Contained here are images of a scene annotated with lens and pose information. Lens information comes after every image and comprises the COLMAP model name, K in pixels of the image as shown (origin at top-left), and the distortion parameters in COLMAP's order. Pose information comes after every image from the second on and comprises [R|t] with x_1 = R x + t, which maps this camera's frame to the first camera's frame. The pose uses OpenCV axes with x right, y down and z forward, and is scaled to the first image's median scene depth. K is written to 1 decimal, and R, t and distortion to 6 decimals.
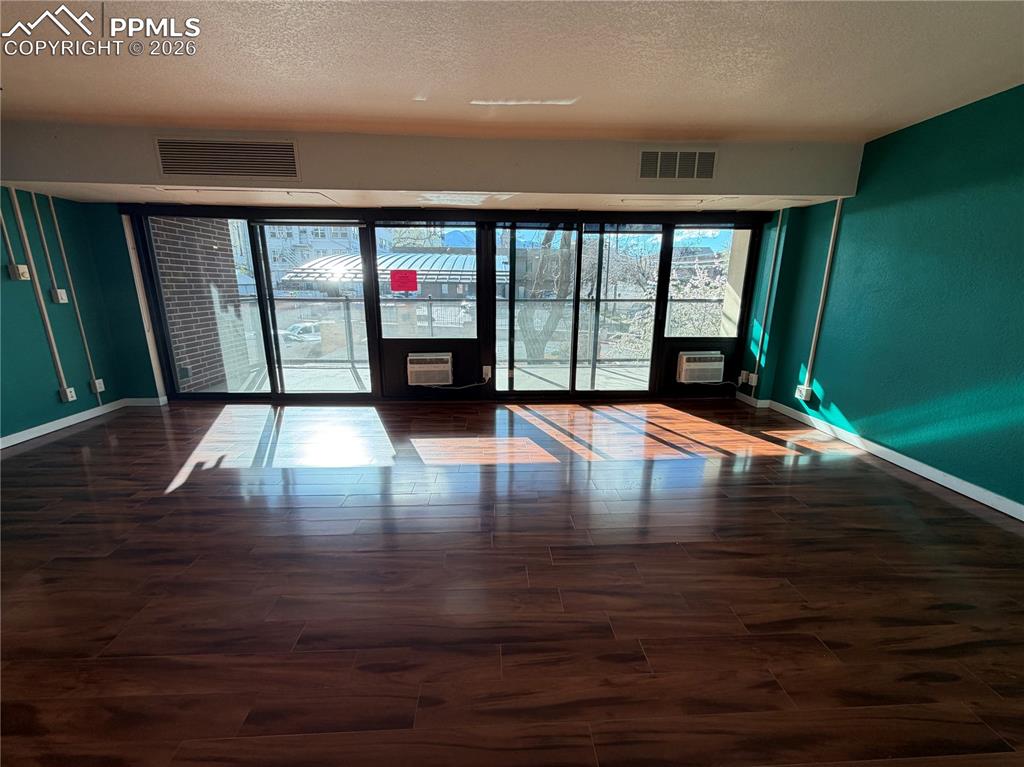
lens RADIAL K [[407.3, 0, 515.3], [0, 407.3, 386.8], [0, 0, 1]] dist [-0.000495, 0.001060]
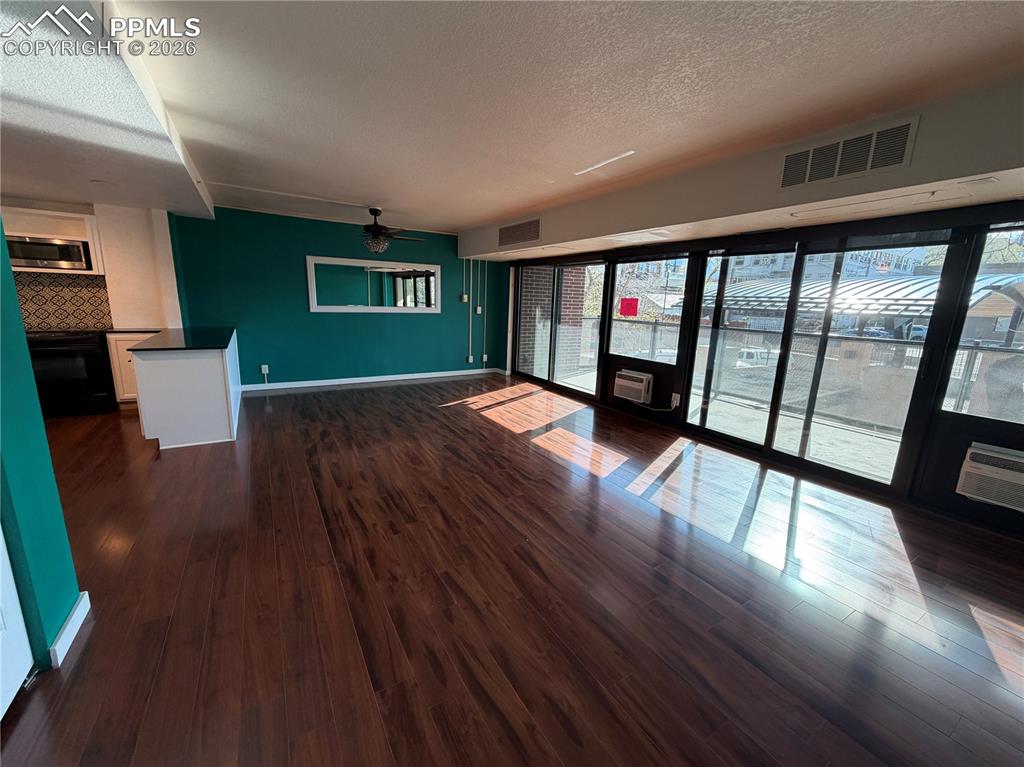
lens RADIAL K [[407.3, 0, 508.1], [0, 407.3, 384.2], [0, 0, 1]] dist [-0.000495, 0.001060]
pose [[0.477302, 0.187286, -0.858549, 0.616900], [-0.247993, 0.966018, 0.072860, -0.046409], [0.843020, 0.178137, 0.507528, 0.152622]]
